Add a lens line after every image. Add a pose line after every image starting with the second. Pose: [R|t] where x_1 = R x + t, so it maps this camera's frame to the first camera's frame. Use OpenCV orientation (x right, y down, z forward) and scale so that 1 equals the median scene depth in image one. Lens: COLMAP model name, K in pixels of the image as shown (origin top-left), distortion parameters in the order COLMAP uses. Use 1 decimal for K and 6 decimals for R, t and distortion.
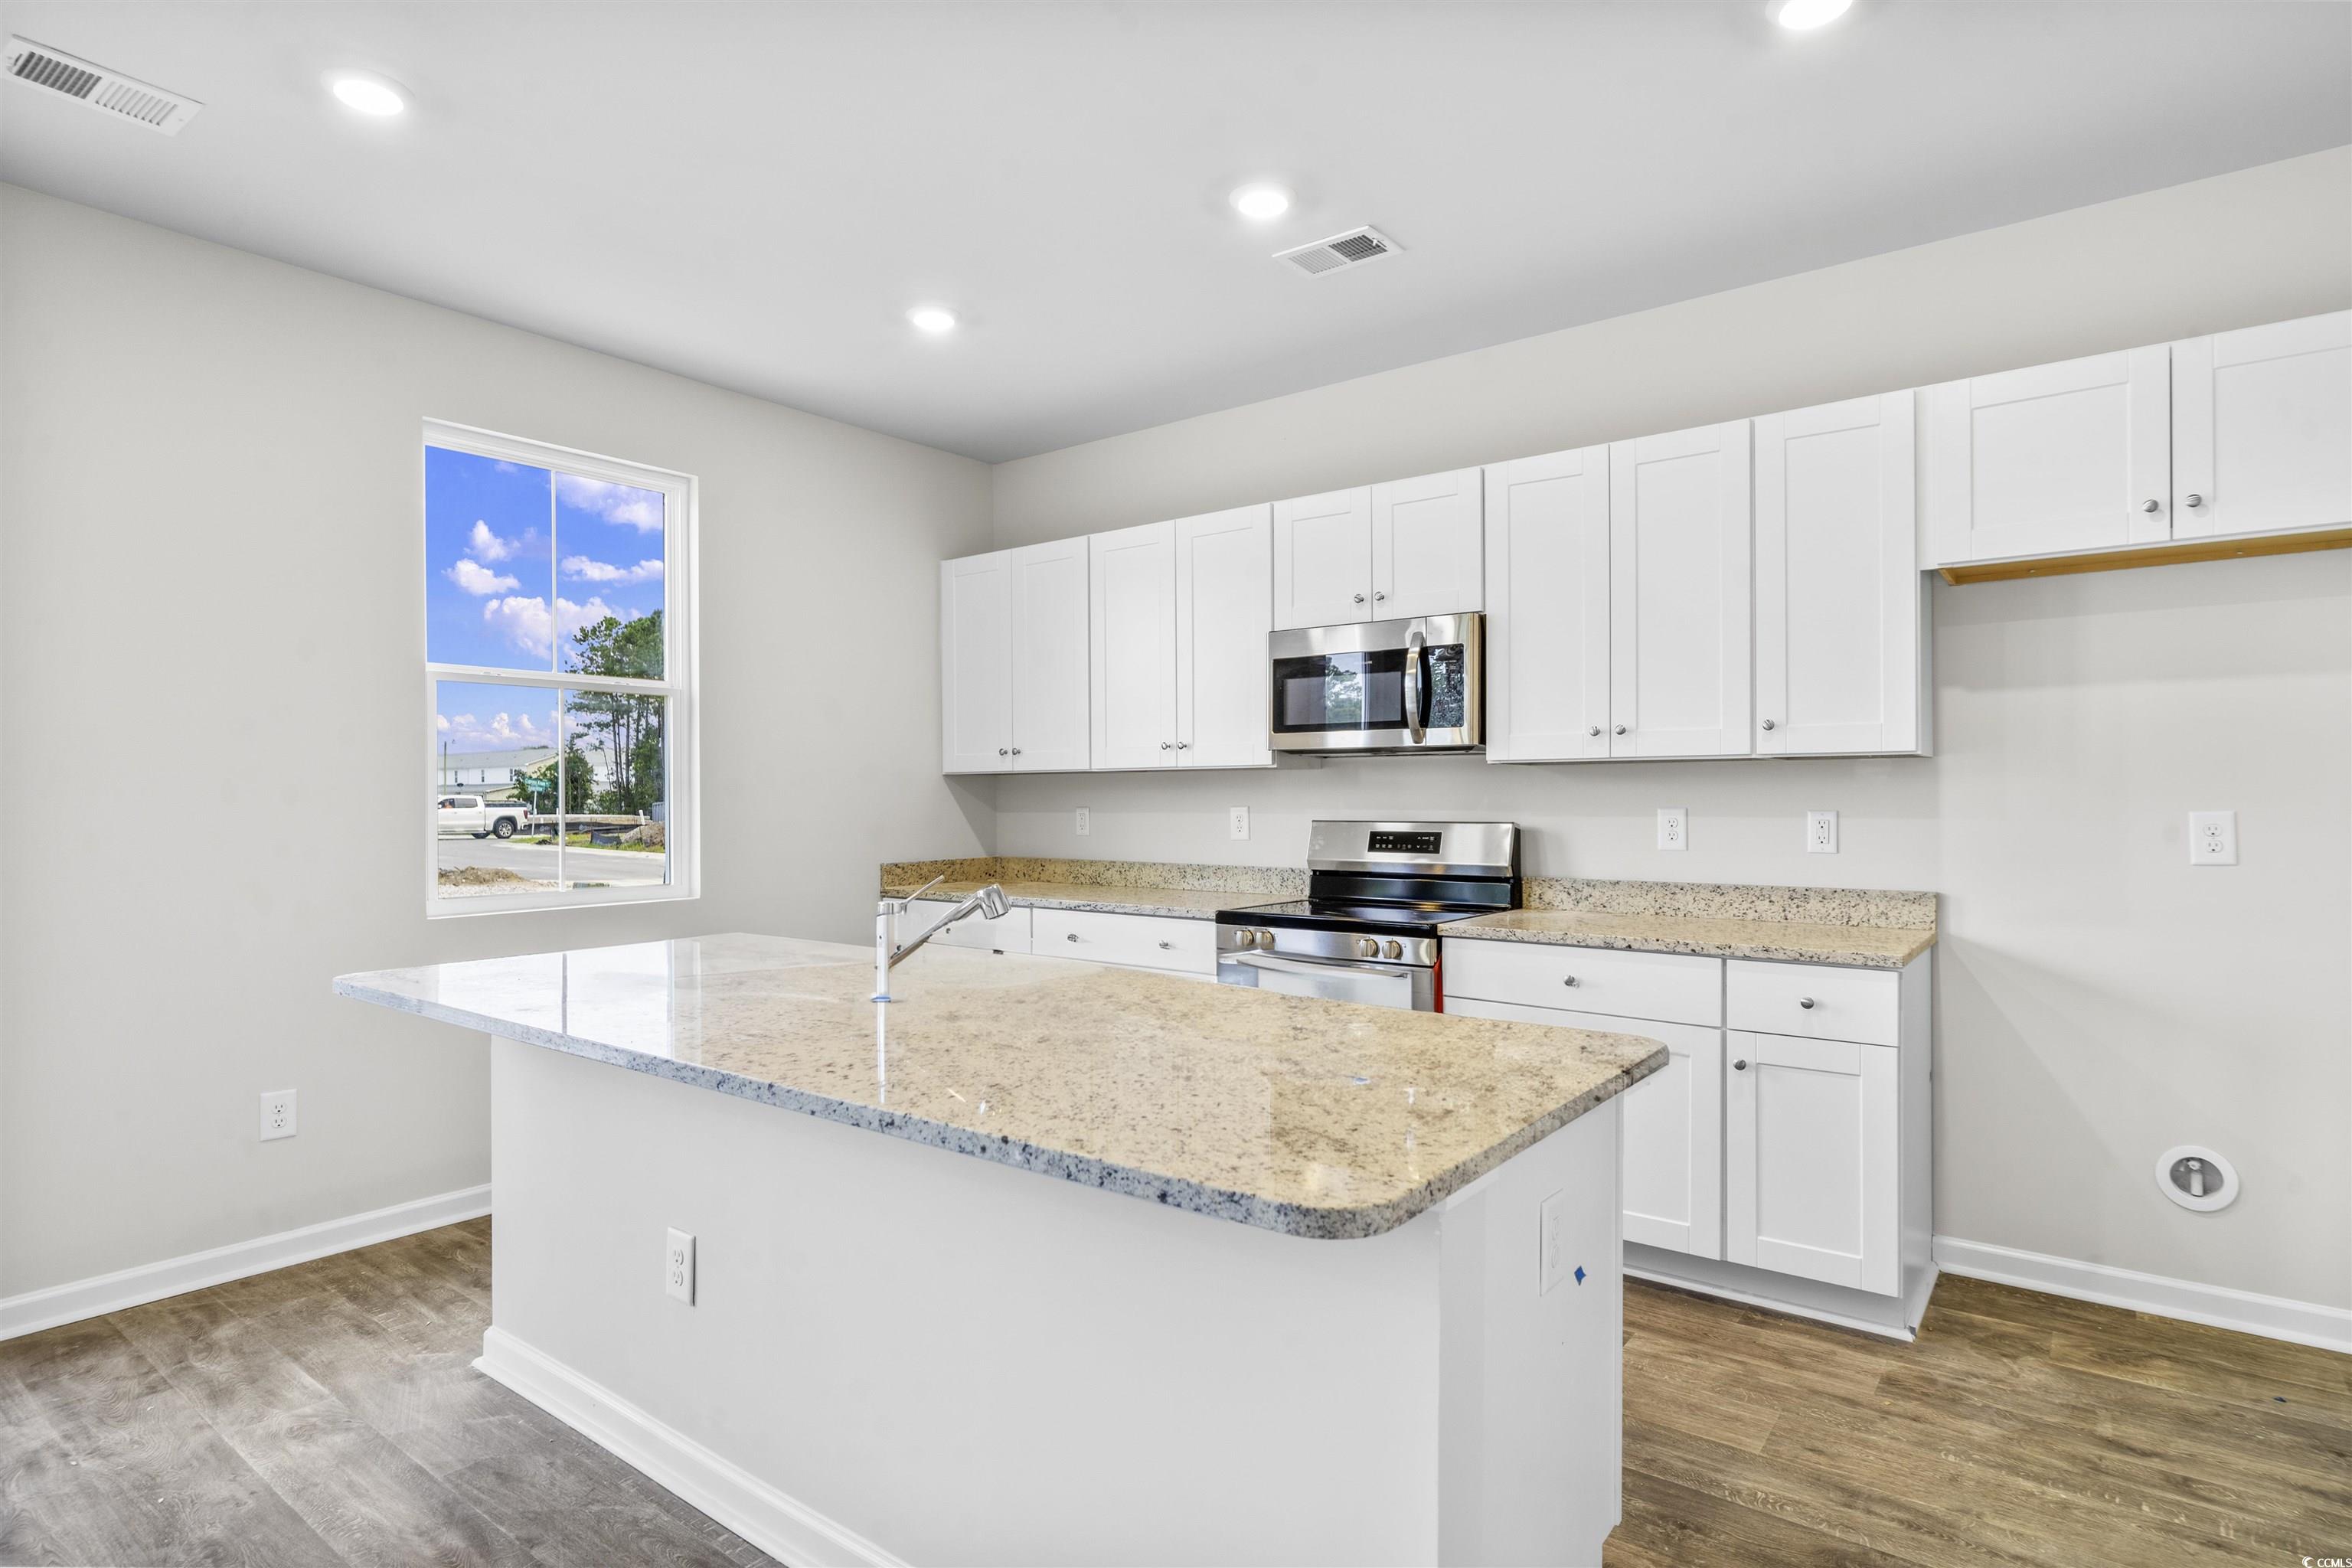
lens RADIAL K [[1221.9, 0, 1185.6], [0, 1221.9, 792.4], [0, 0, 1]] dist [0.006713, -0.001638]
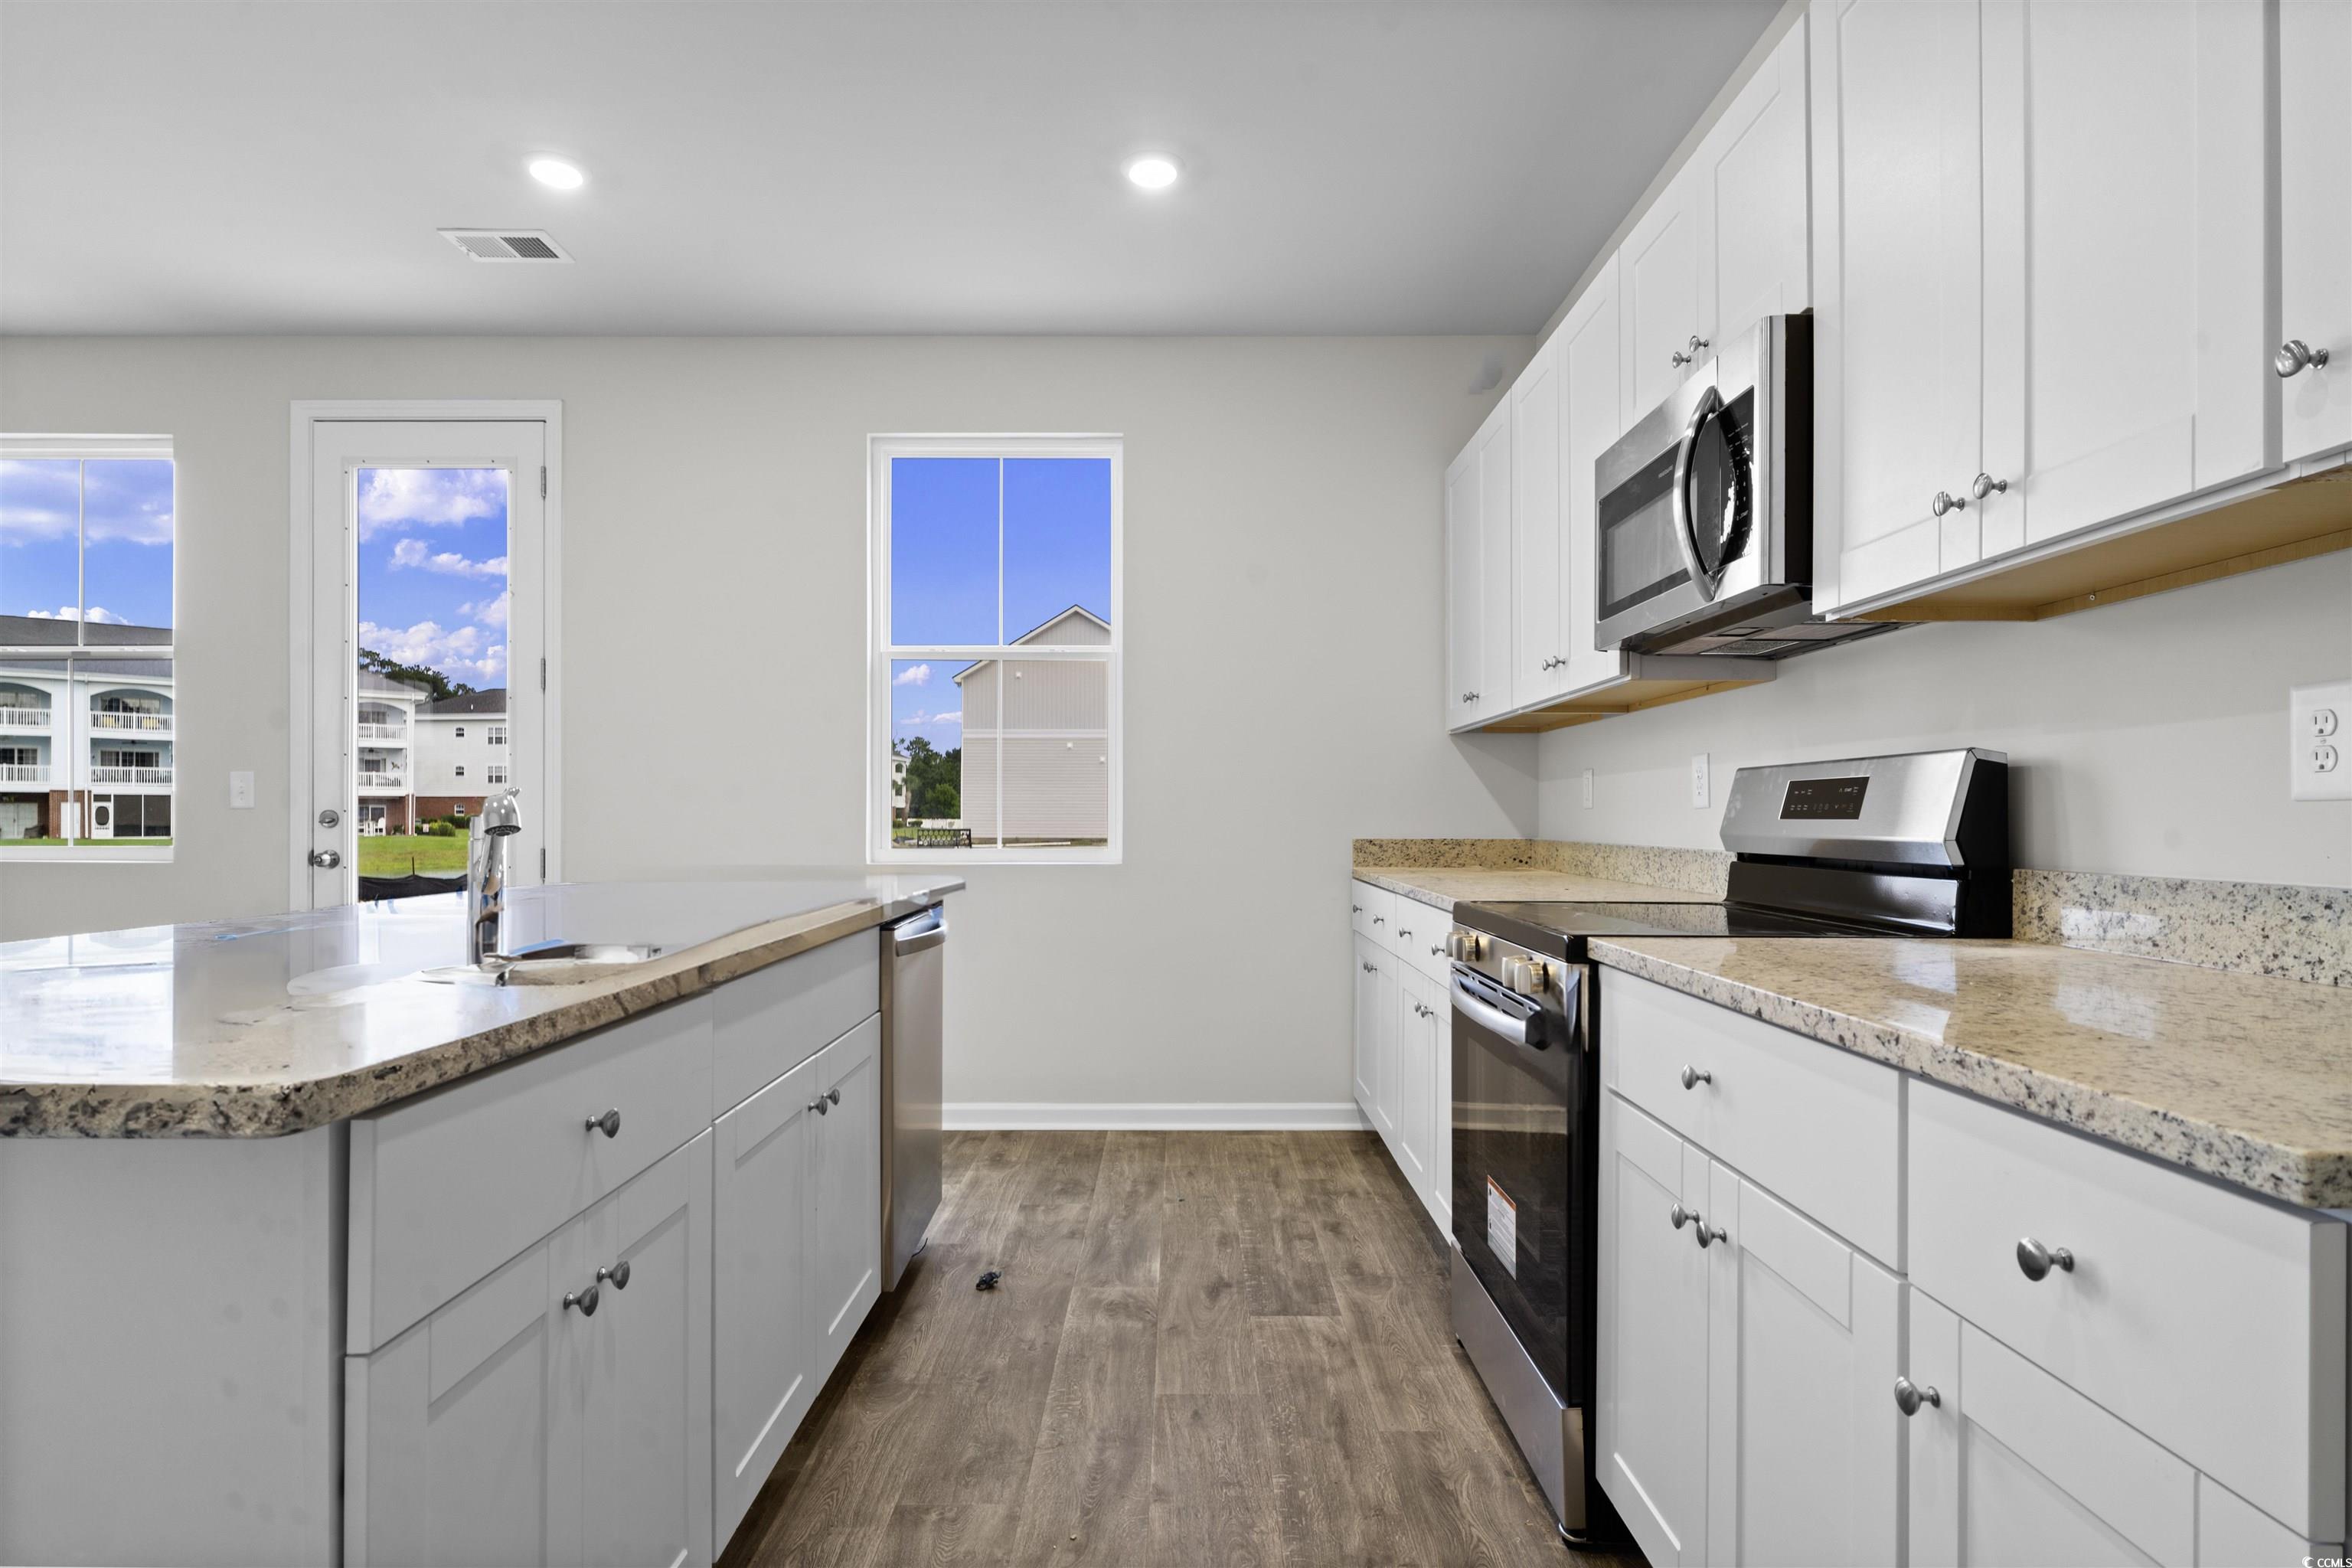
lens RADIAL K [[1221.9, 0, 1161.4], [0, 1221.9, 801.5], [0, 0, 1]] dist [0.006713, -0.001638]
pose [[0.584669, -0.006296, -0.811247, 0.460145], [-0.000338, 0.999968, -0.008004, 0.048241], [0.811272, 0.004954, 0.584648, 0.485341]]
